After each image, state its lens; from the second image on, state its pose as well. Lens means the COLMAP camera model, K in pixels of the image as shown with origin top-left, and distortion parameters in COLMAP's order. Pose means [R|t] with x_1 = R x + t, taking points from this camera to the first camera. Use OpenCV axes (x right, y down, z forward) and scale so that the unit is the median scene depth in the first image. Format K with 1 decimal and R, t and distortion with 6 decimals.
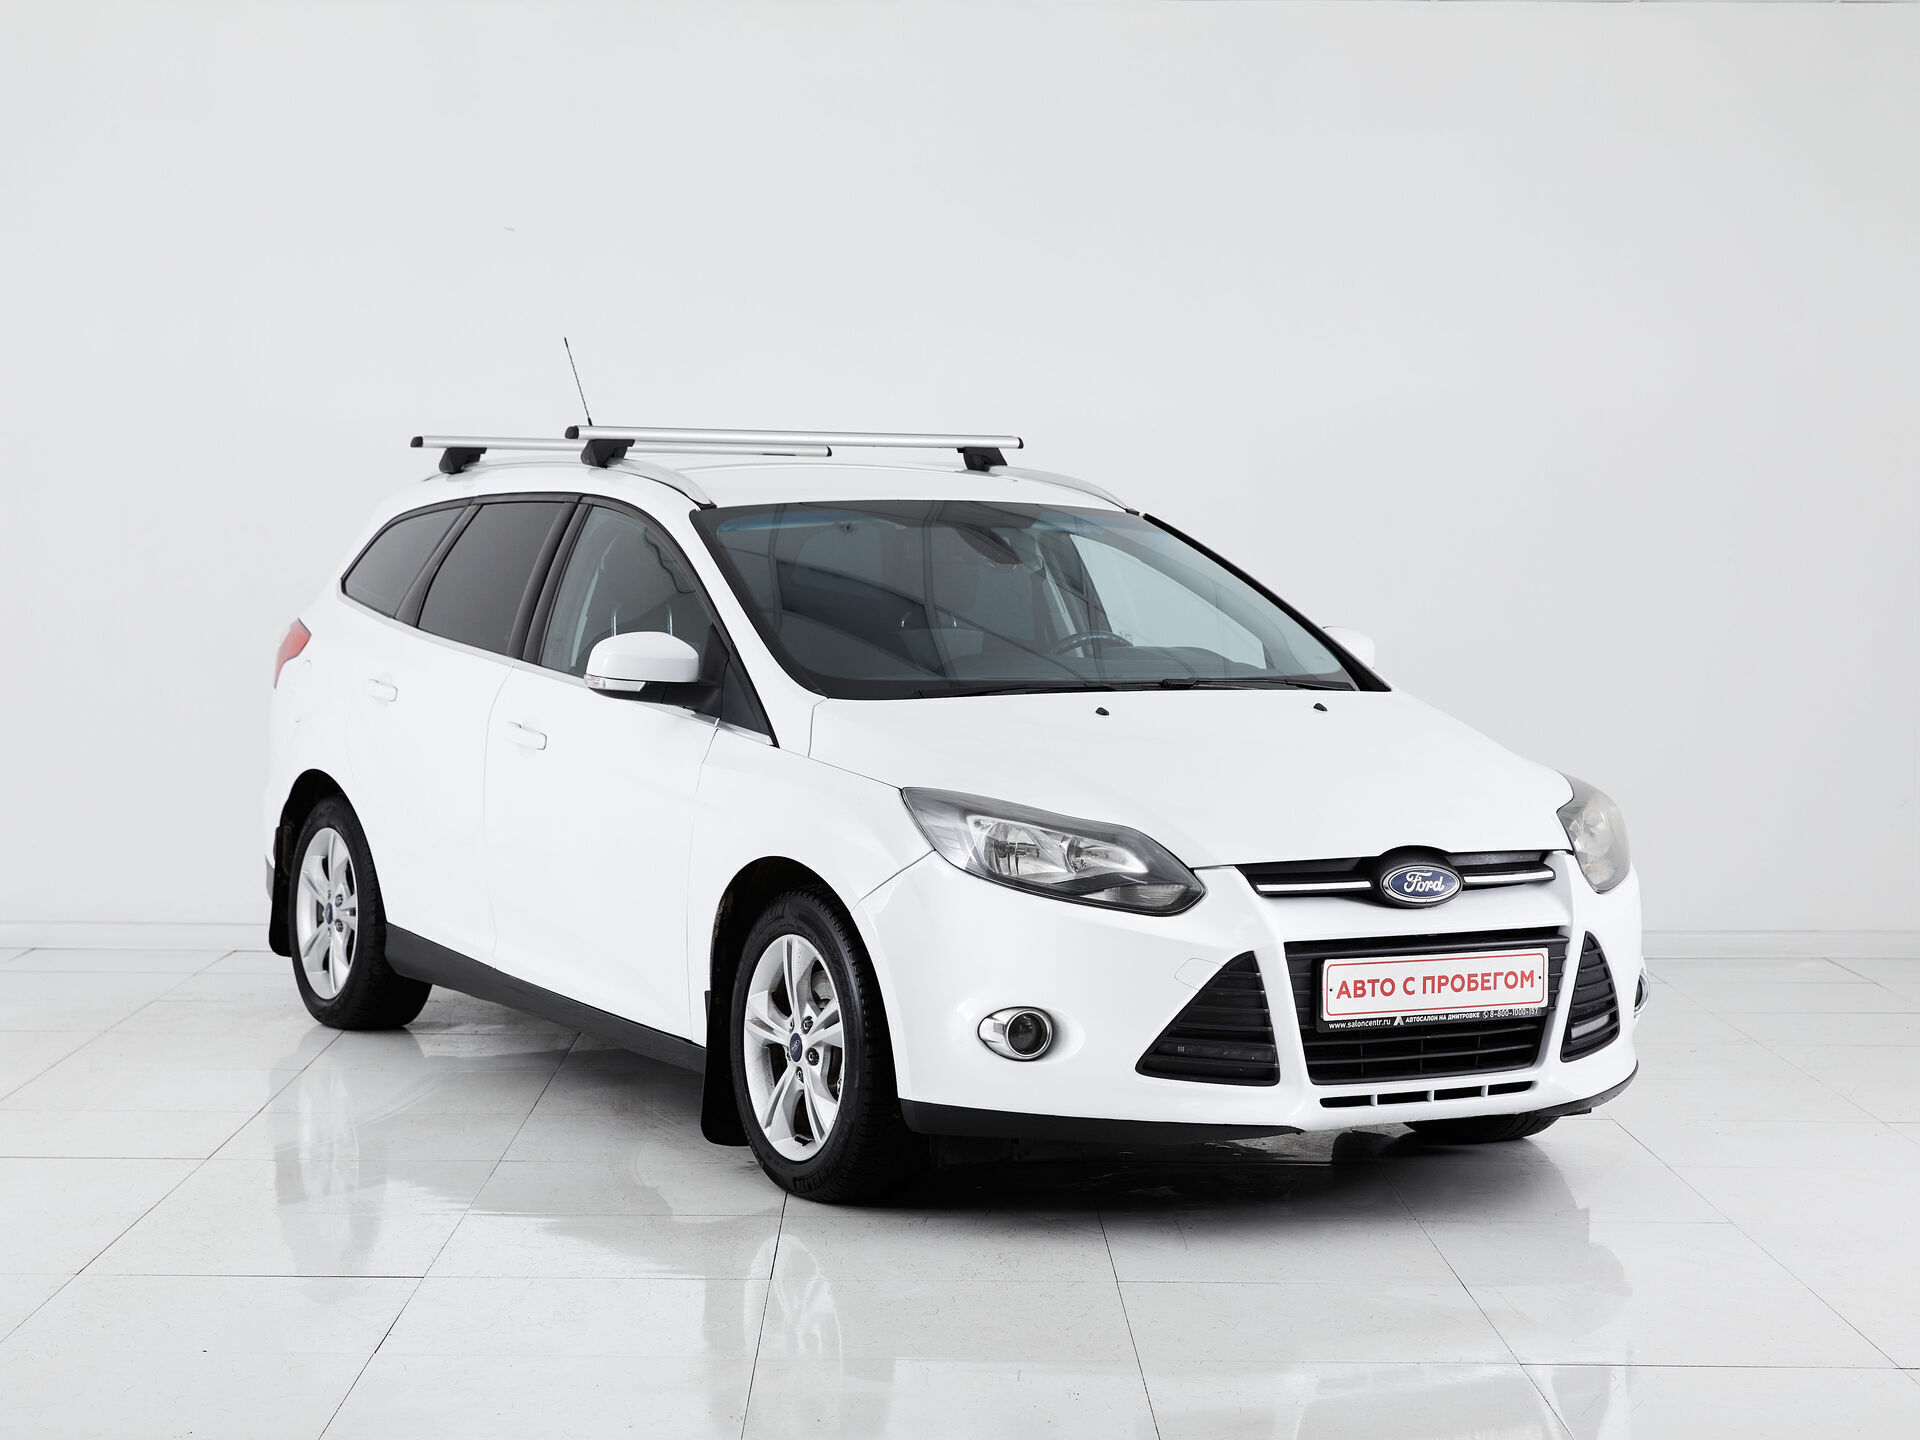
lens RADIAL K [[3638.7, 0, 960.0], [0, 3638.7, 720.0], [0, 0, 1]] dist [-0.076560, -0.080869]
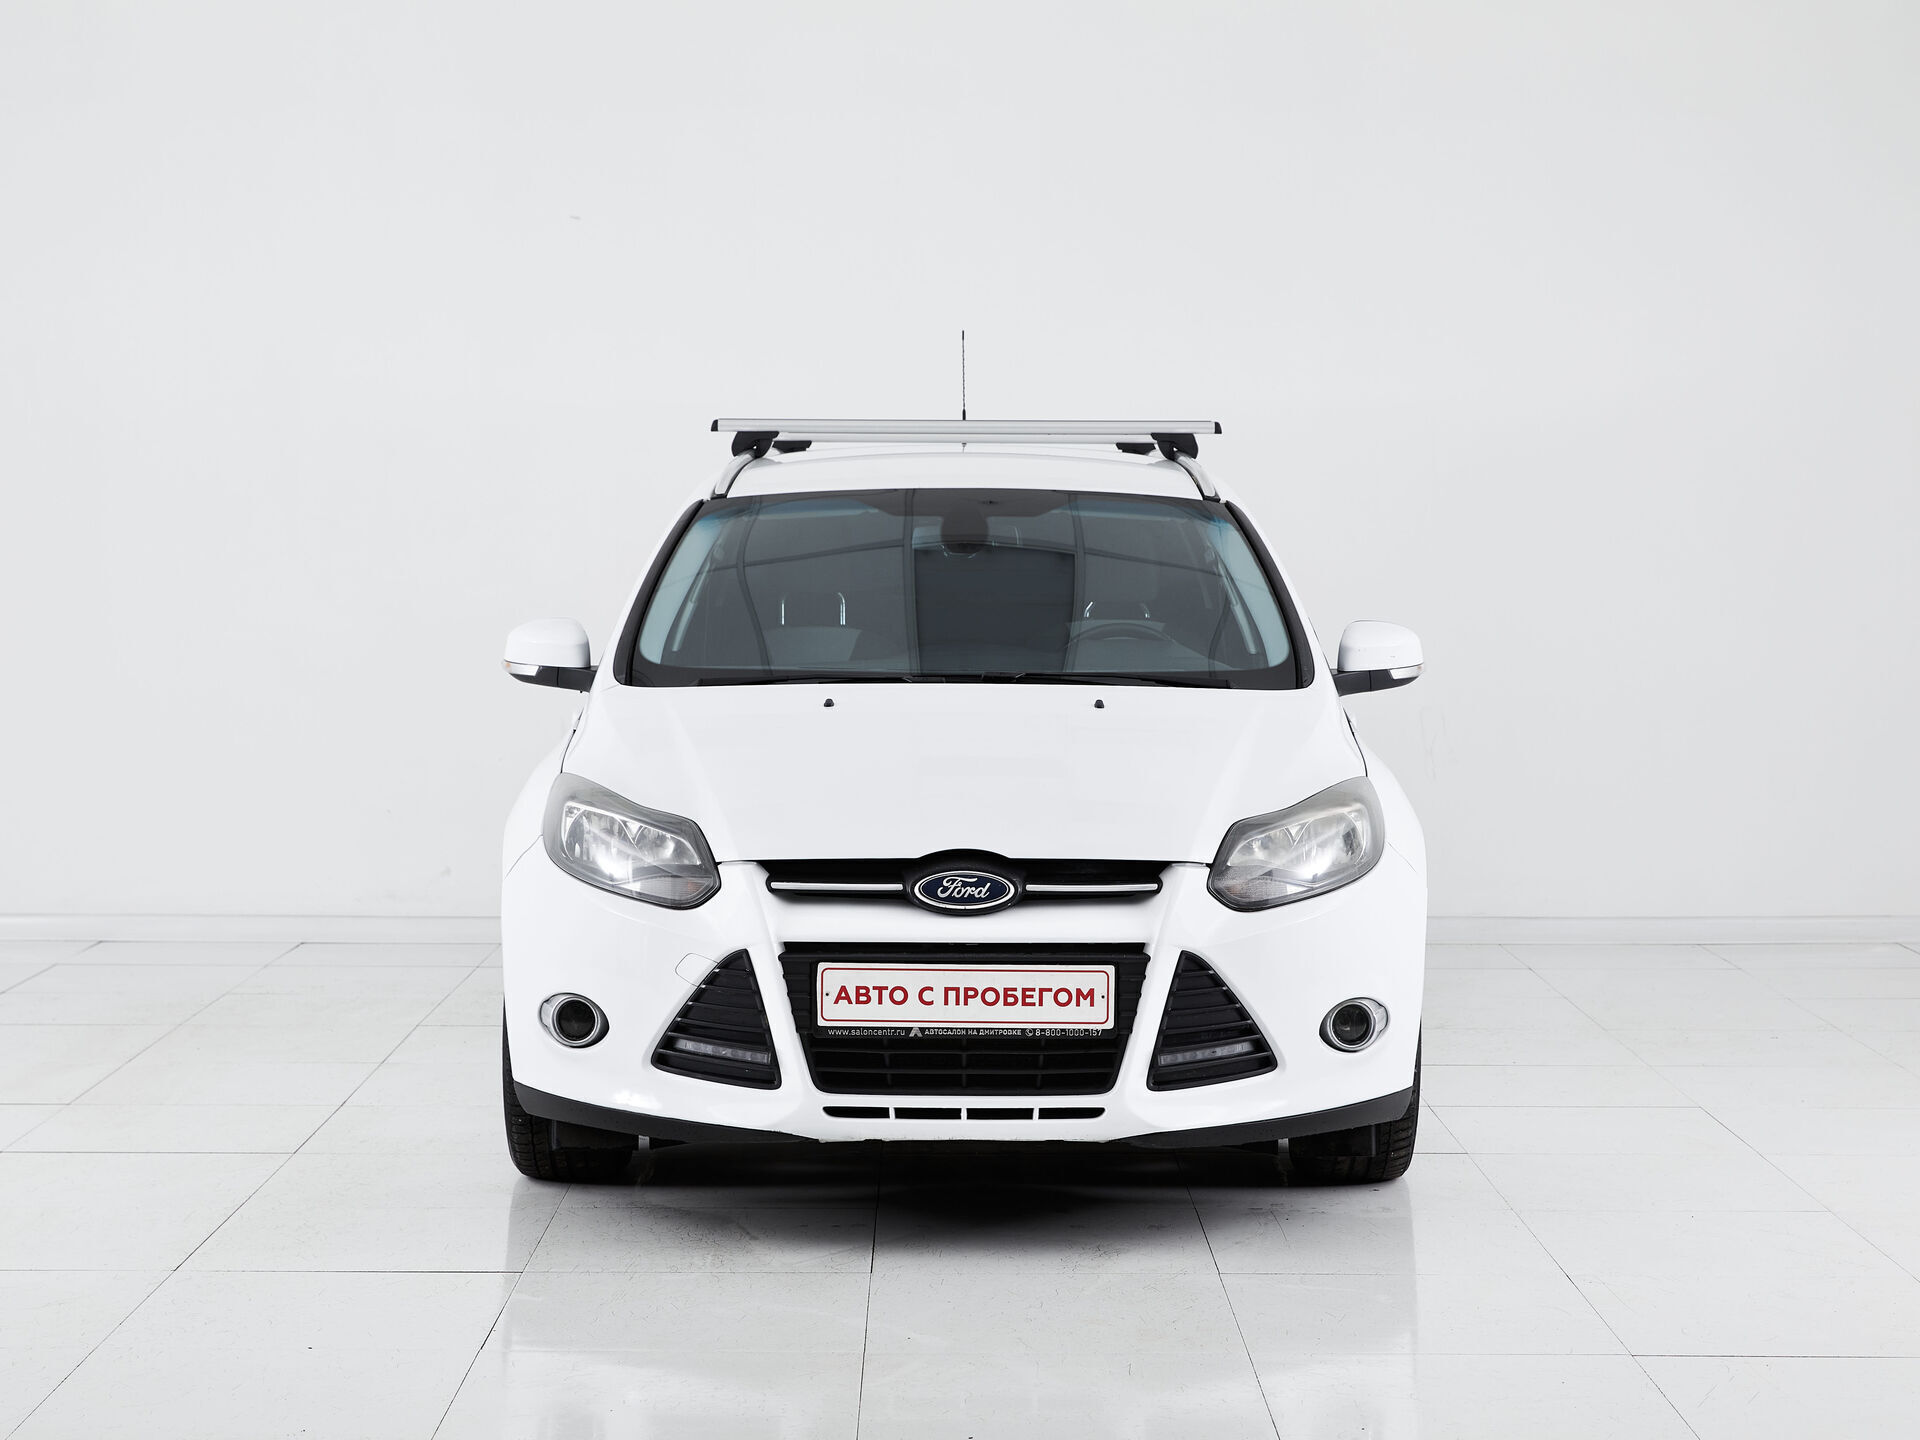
lens RADIAL K [[3638.7, 0, 960.0], [0, 3638.7, 720.0], [0, 0, 1]] dist [-0.076560, -0.080869]
pose [[0.874252, 0.021391, -0.485001, 0.586405], [-0.020507, 0.999764, 0.007130, -0.005780], [0.485039, 0.003713, 0.874484, 0.171654]]
